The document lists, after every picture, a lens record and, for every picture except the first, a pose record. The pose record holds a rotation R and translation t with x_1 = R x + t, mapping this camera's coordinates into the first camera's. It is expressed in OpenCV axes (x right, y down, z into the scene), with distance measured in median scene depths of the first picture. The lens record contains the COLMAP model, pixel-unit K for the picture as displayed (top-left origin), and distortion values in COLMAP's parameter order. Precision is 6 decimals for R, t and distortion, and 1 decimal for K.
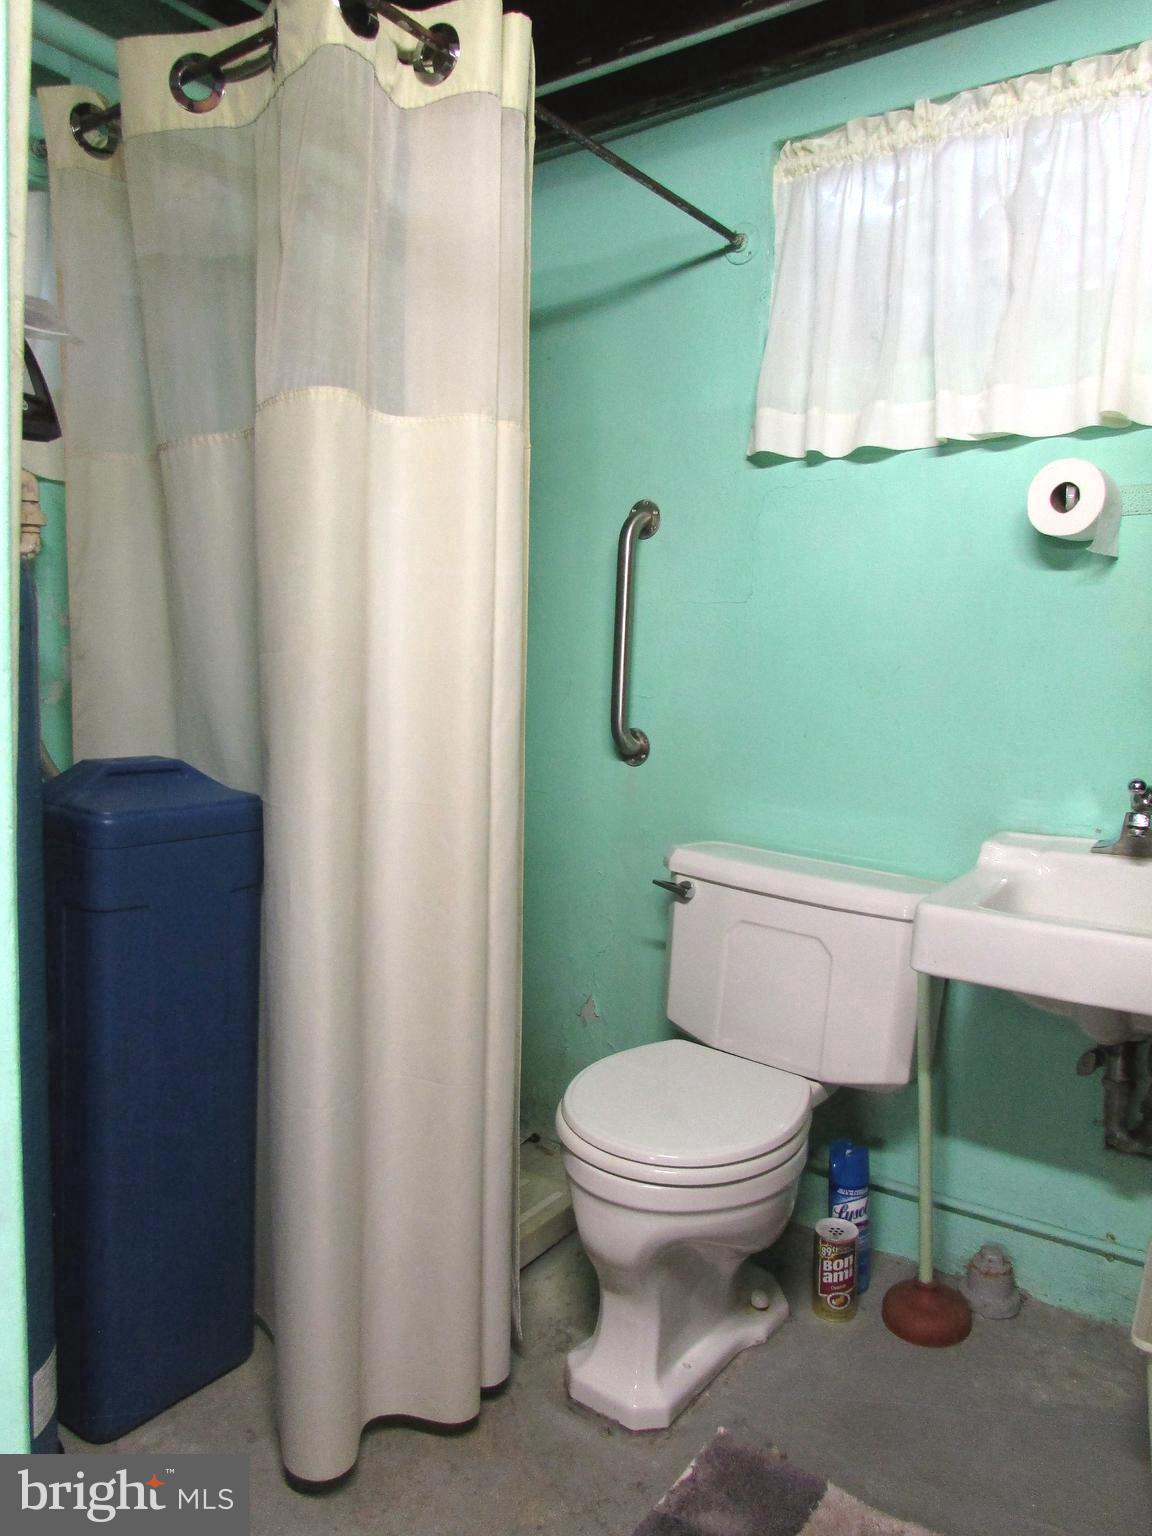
lens RADIAL K [[1098.9, 0, 580.8], [0, 1098.9, 772.0], [0, 0, 1]] dist [-0.026723, -0.009190]
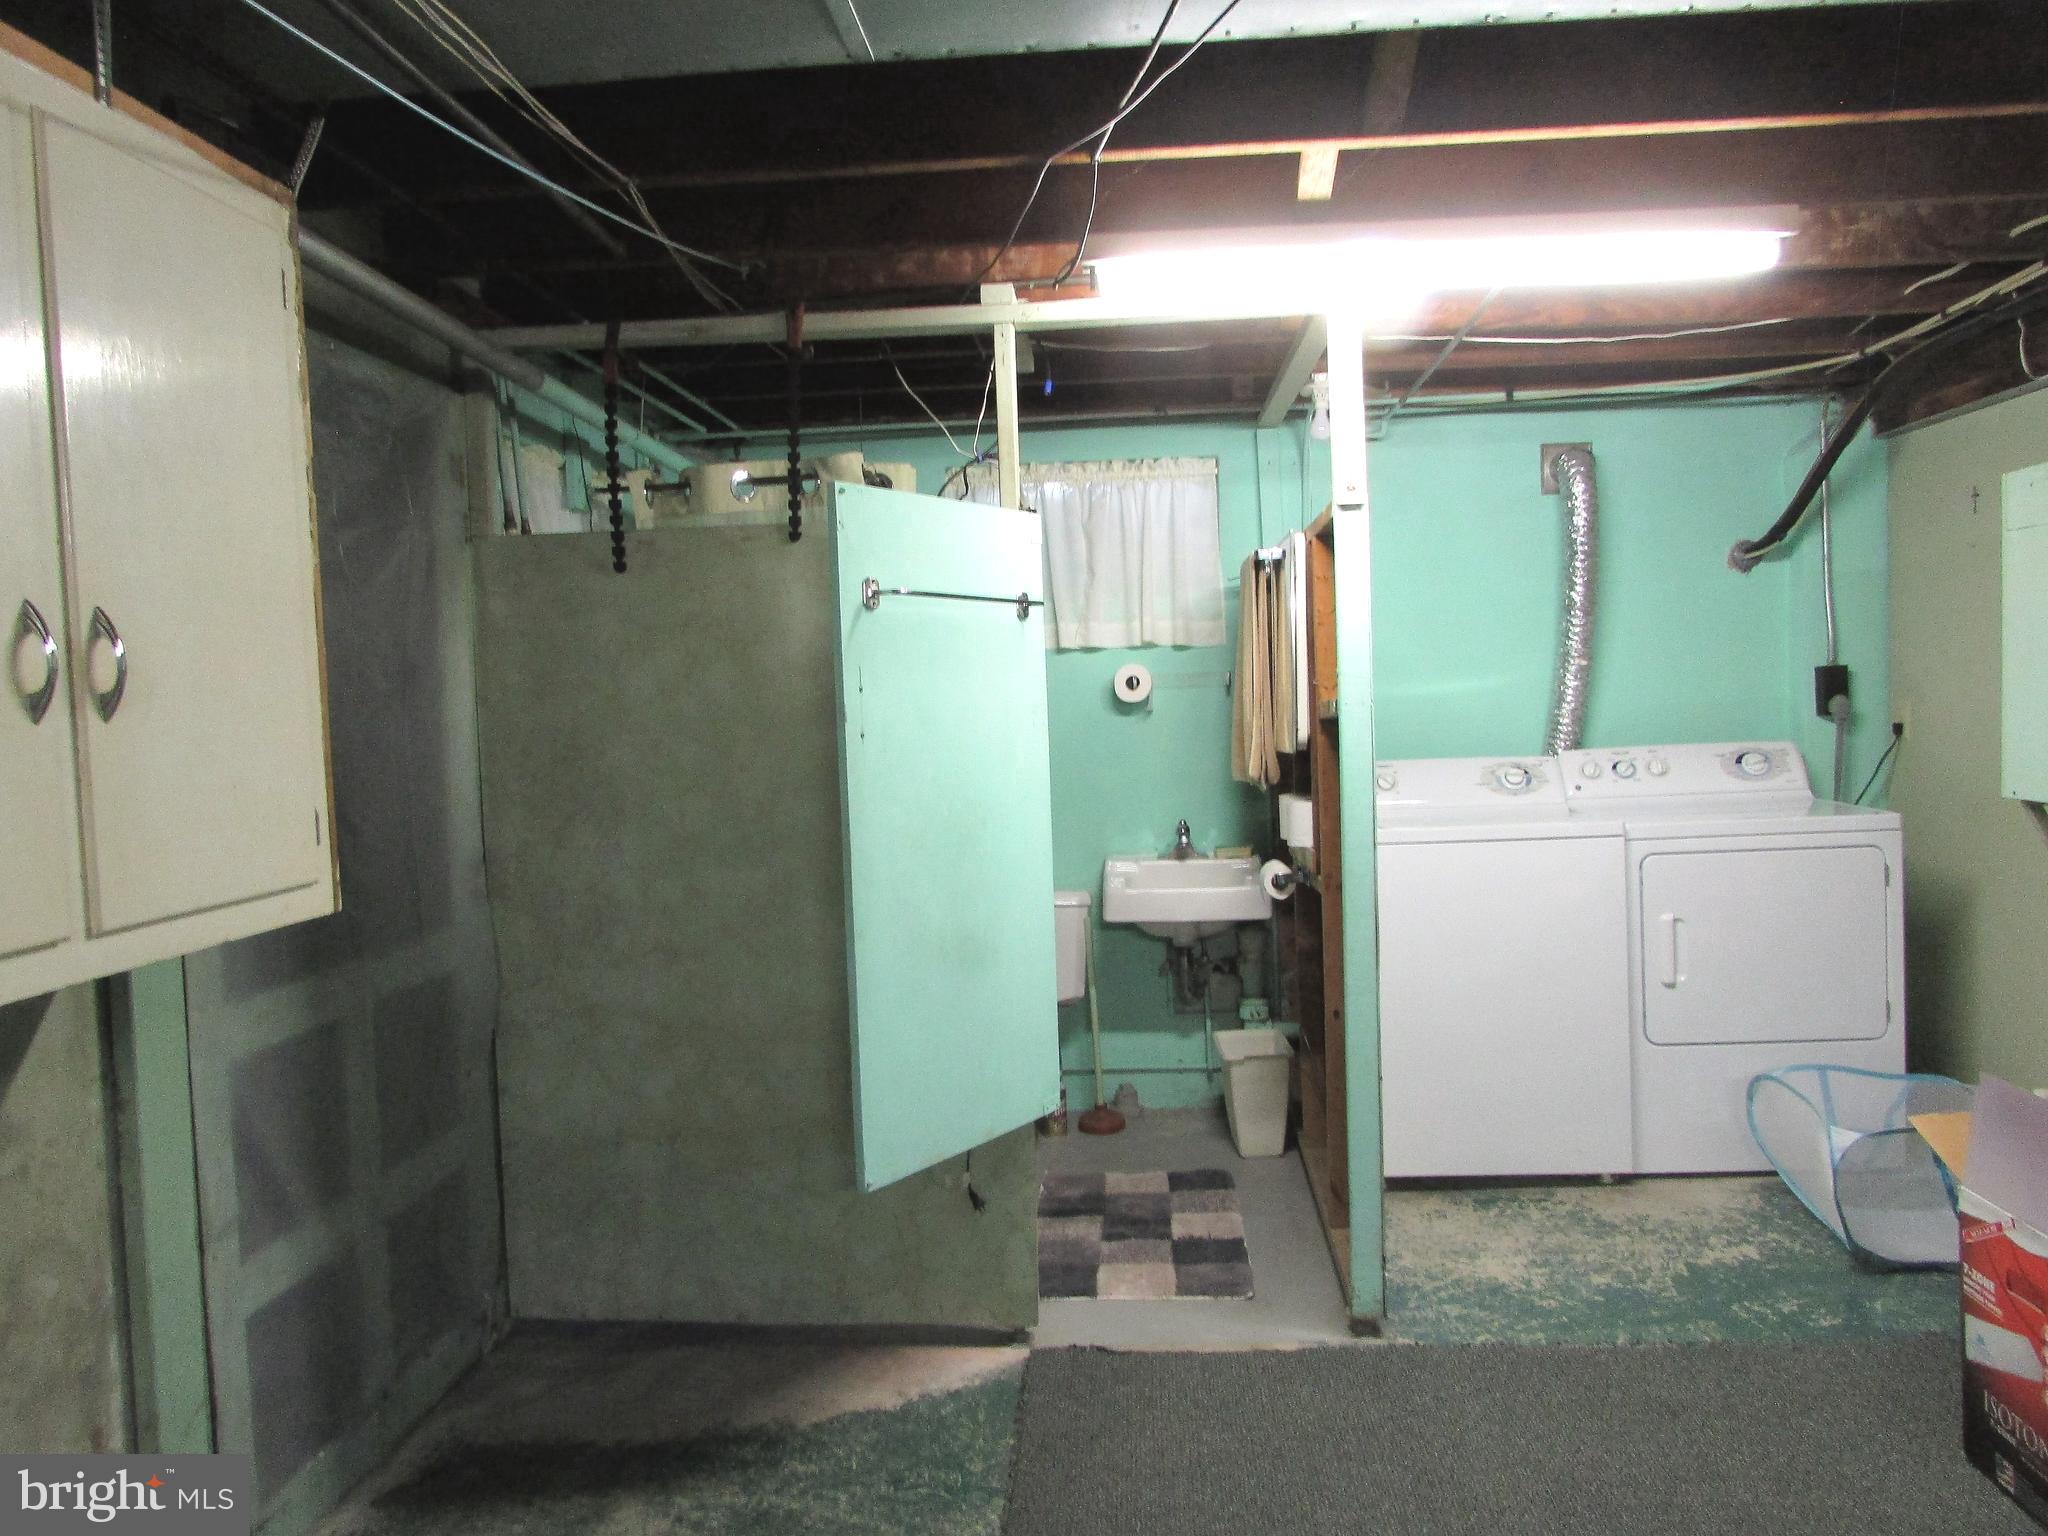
lens RADIAL K [[1465.2, 0, 1022.5], [0, 1465.2, 765.5], [0, 0, 1]] dist [-0.026723, -0.009190]
pose [[0.853520, -0.064855, 0.517008, -1.078285], [0.098609, 0.994398, -0.038052, -0.018480], [-0.511644, 0.083460, 0.855134, -1.133314]]
